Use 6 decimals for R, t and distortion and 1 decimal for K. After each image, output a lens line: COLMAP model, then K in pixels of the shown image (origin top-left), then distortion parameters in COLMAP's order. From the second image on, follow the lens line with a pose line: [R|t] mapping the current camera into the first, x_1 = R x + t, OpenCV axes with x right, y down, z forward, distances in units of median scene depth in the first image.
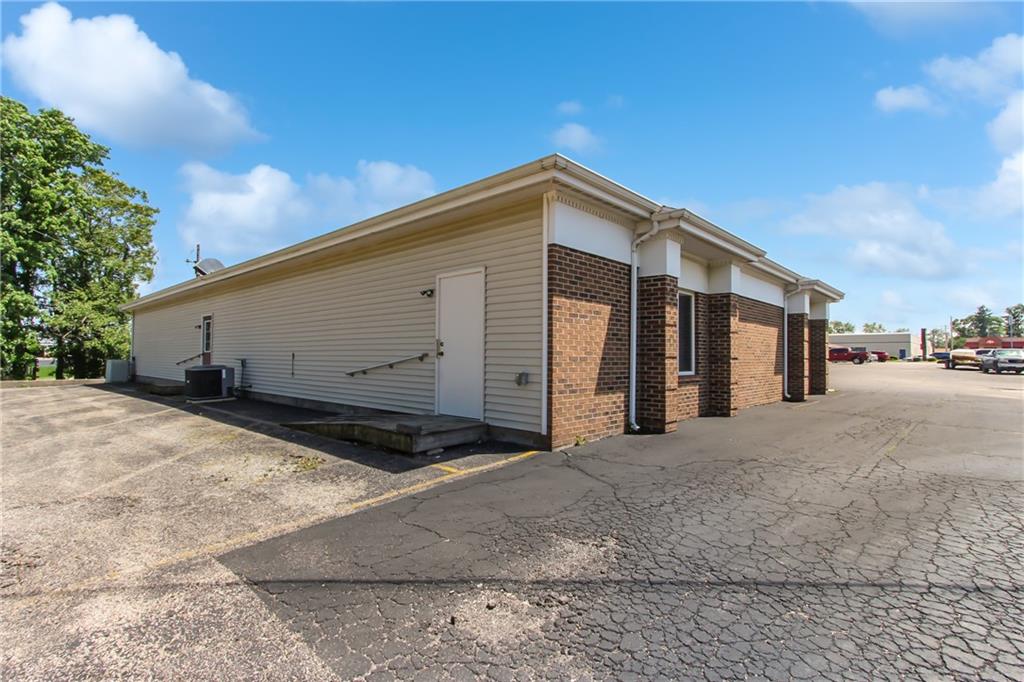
lens RADIAL K [[482.9, 0, 512.0], [0, 482.9, 341.0], [0, 0, 1]] dist [-0.002692, 0.000450]
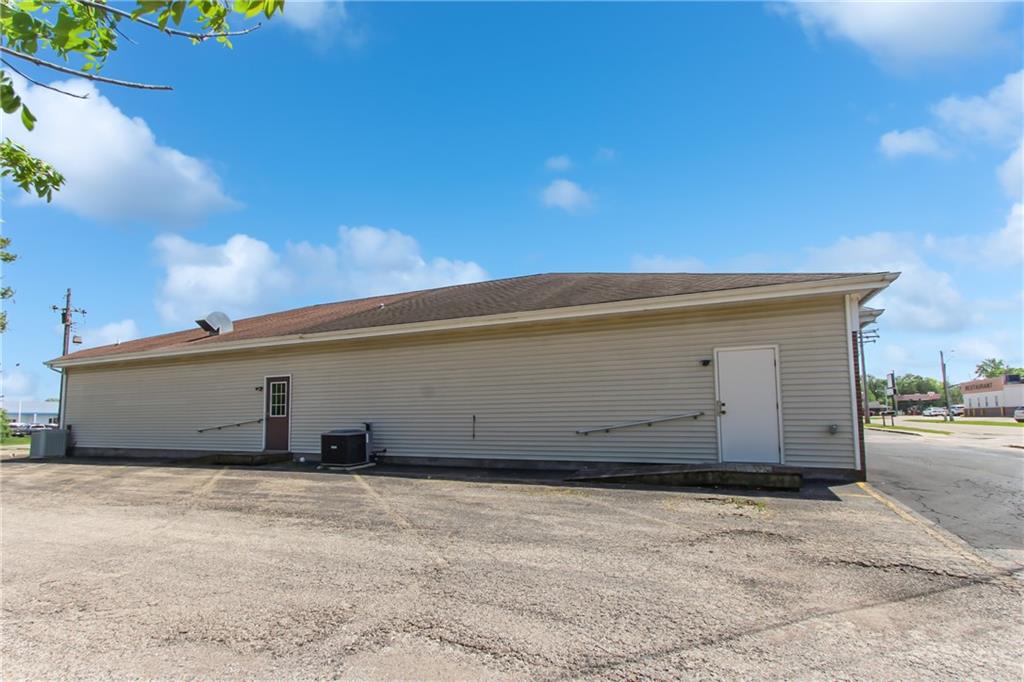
lens RADIAL K [[481.6, 0, 501.1], [0, 481.6, 380.0], [0, 0, 1]] dist [-0.000652, 0.000788]
pose [[0.950218, 0.014516, 0.311248, -0.650536], [0.002500, 0.998527, -0.054204, 0.005369], [-0.311576, 0.052284, 0.948782, 0.006058]]
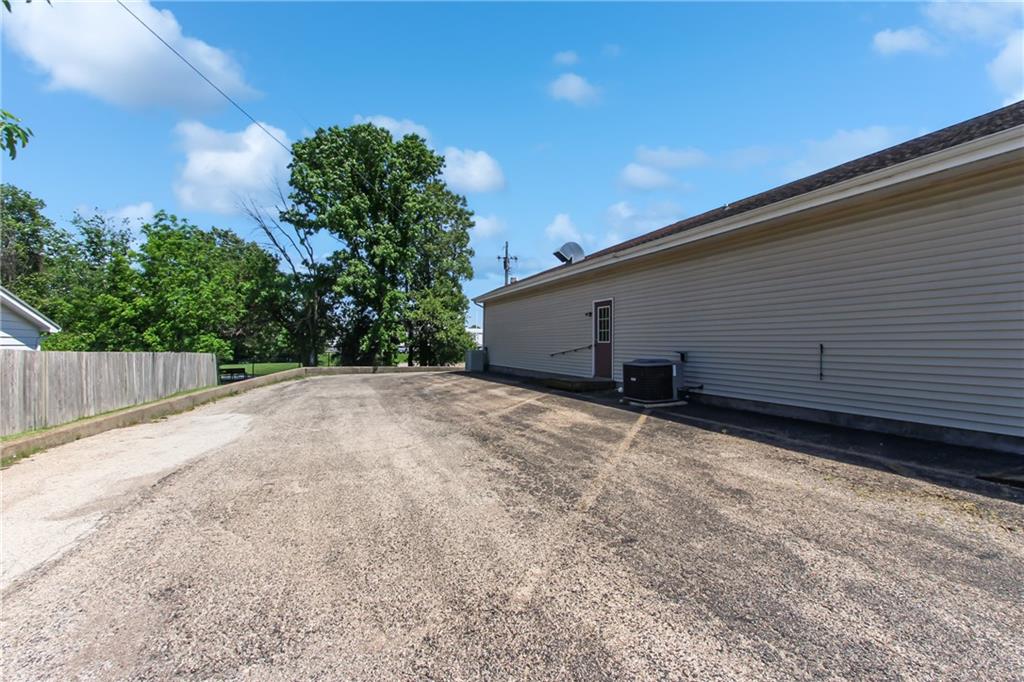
lens RADIAL K [[482.9, 0, 512.0], [0, 482.9, 341.0], [0, 0, 1]] dist [-0.002692, 0.000450]
pose [[0.886996, 0.001407, -0.461775, -0.475067], [0.006677, 0.999852, 0.015872, 0.006356], [0.461729, -0.017161, 0.886855, 0.191505]]
